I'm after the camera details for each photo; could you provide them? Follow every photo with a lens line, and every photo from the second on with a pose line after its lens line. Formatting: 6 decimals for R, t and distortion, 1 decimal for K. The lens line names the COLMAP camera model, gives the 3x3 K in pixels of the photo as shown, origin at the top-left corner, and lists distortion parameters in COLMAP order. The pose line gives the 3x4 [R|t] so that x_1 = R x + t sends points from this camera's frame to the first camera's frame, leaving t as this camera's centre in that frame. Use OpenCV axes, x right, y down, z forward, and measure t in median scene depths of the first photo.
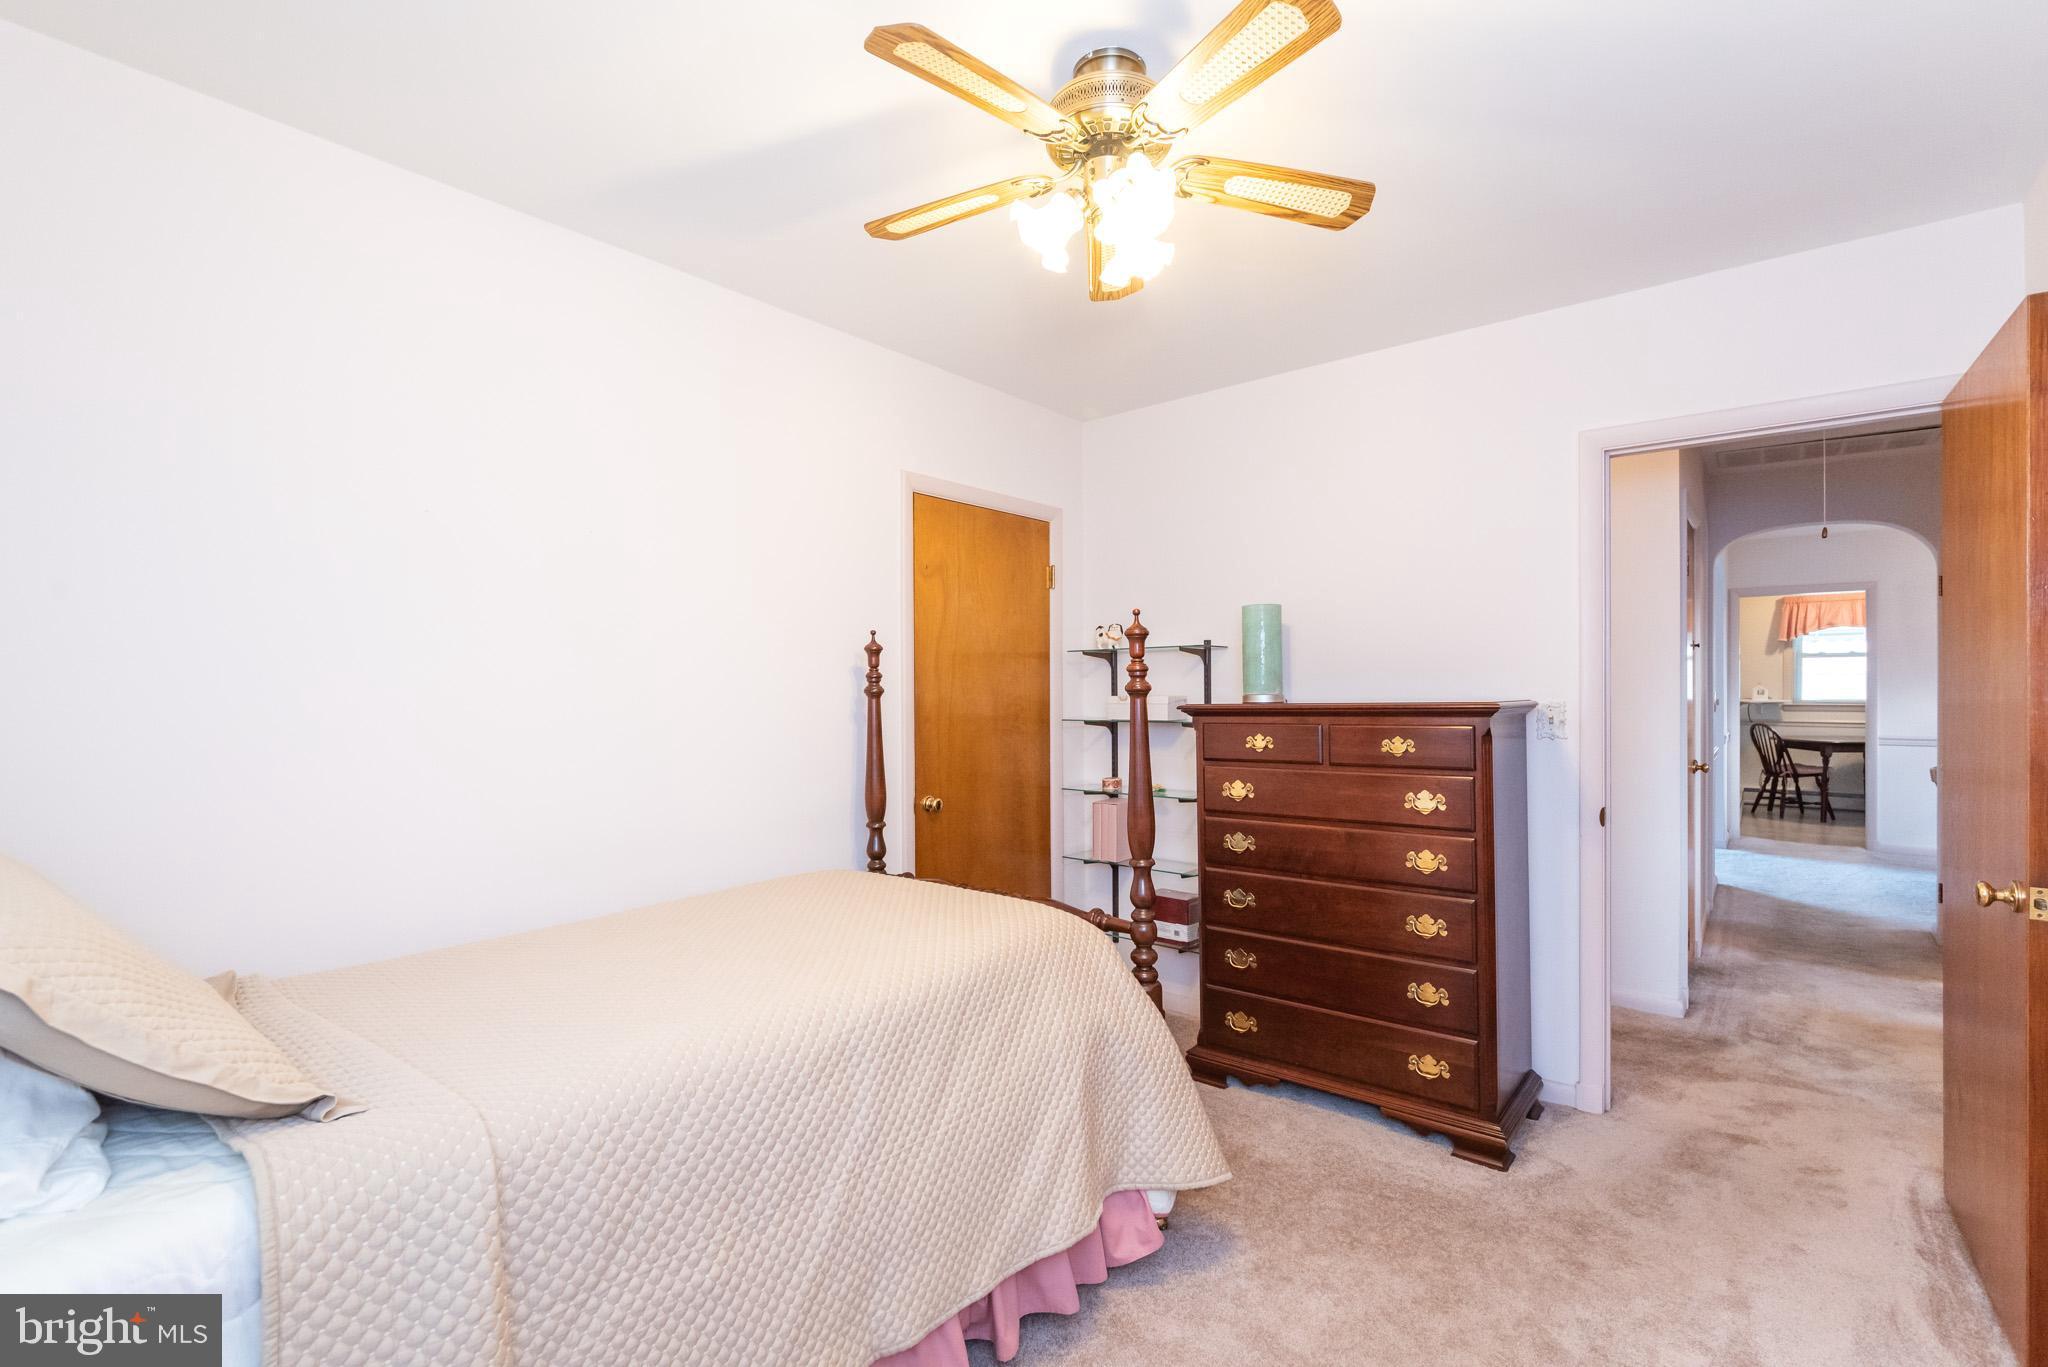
lens RADIAL K [[908.2, 0, 1037.3], [0, 908.2, 685.3], [0, 0, 1]] dist [-0.002230, -0.000660]
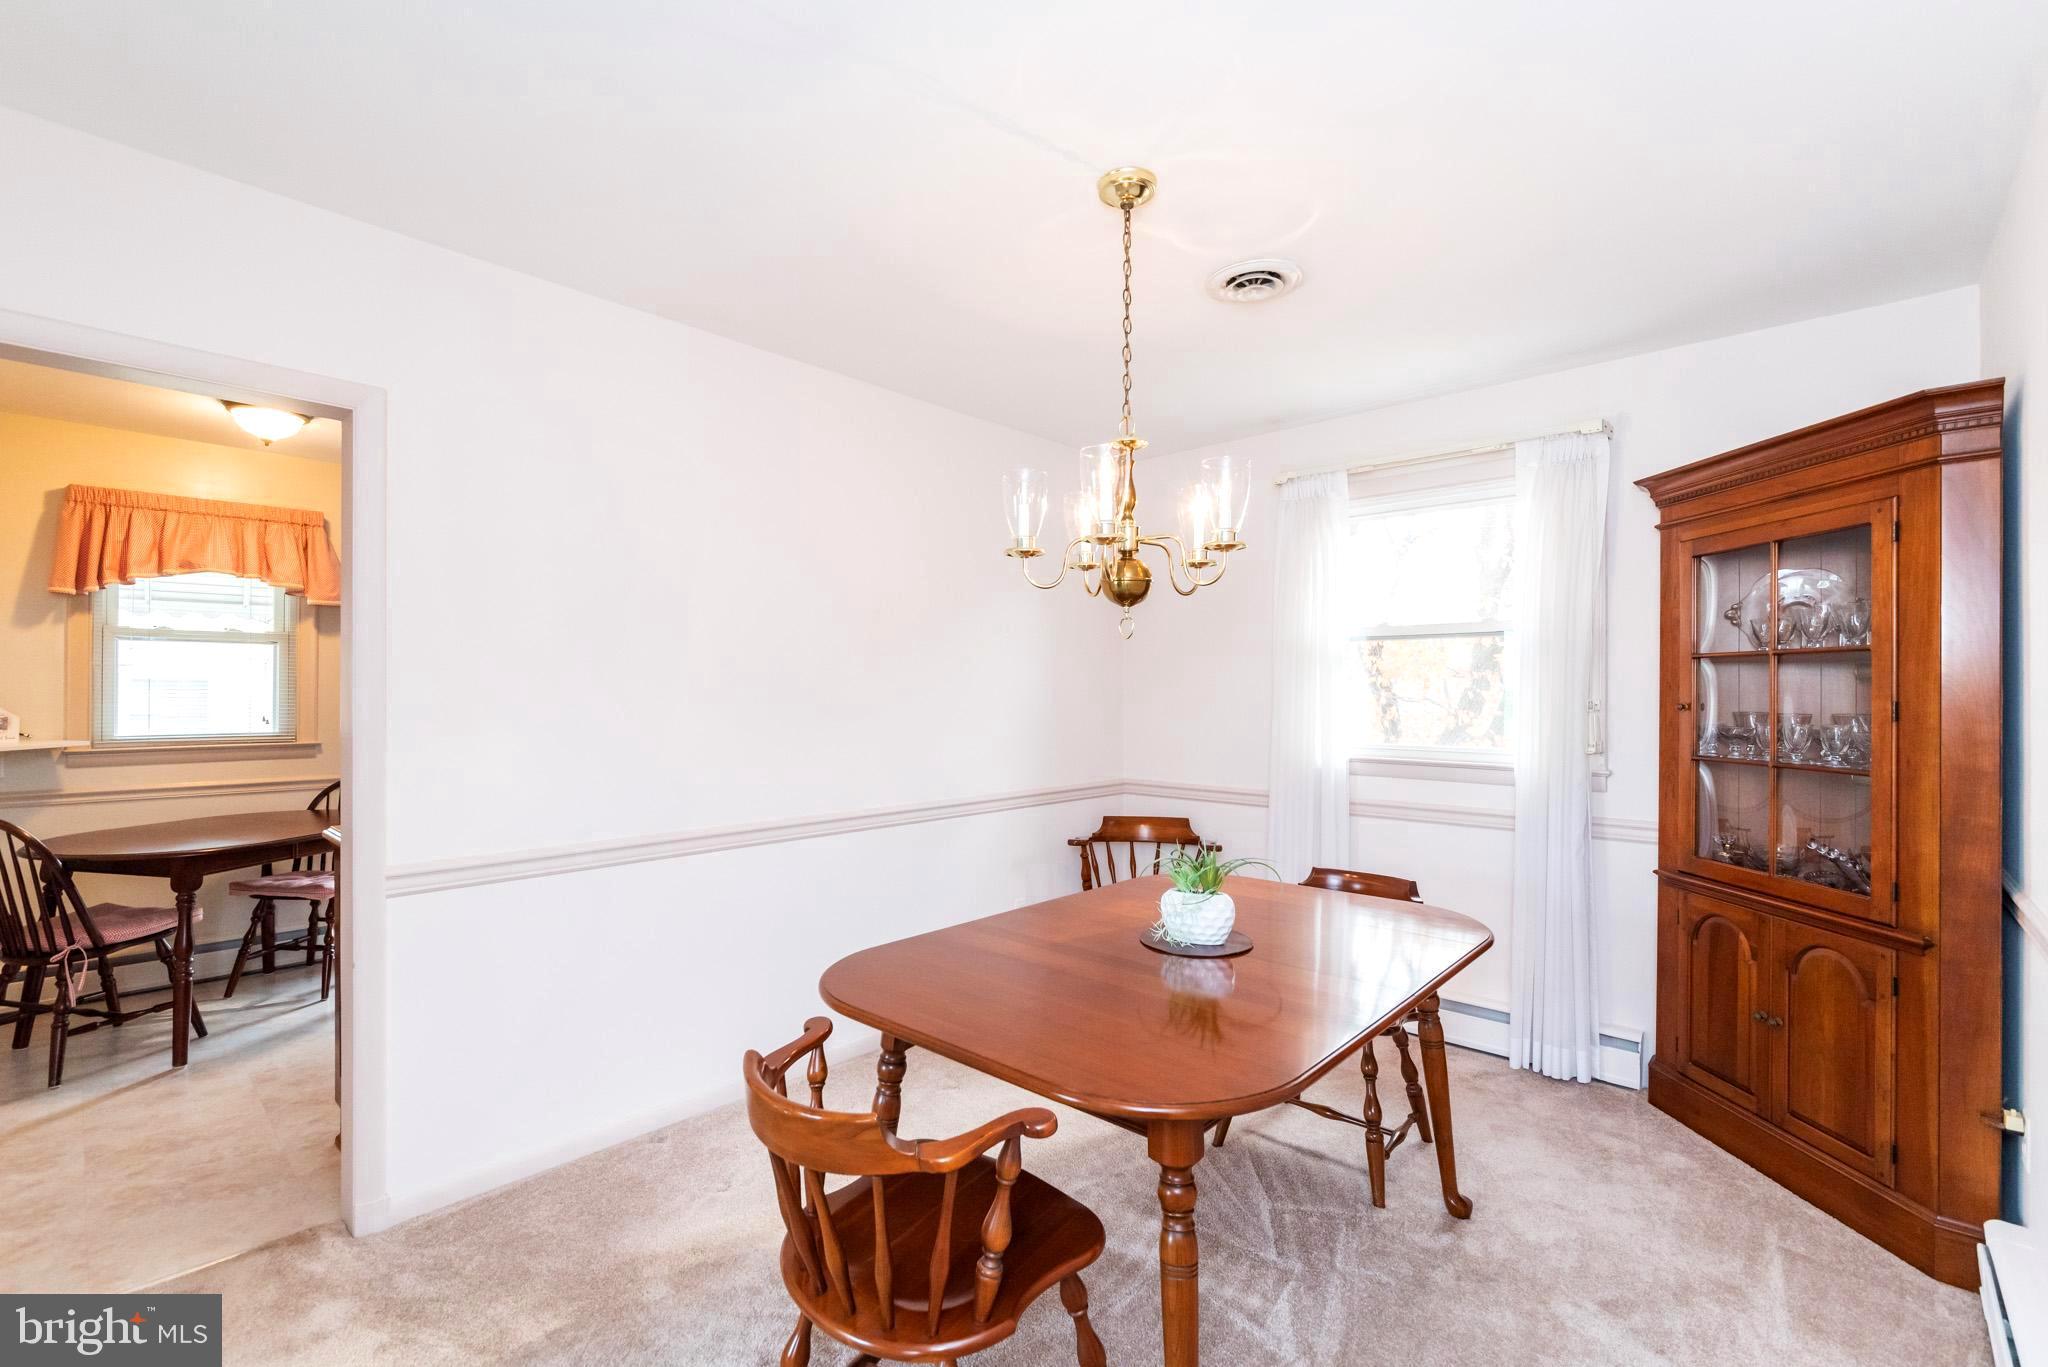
lens RADIAL K [[908.2, 0, 1038.6], [0, 908.2, 687.2], [0, 0, 1]] dist [-0.002230, -0.000660]
pose [[0.067992, 0.007203, 0.997660, 0.461770], [0.000391, 0.999974, -0.007246, -0.004069], [-0.997686, 0.000883, 0.067987, 0.554065]]
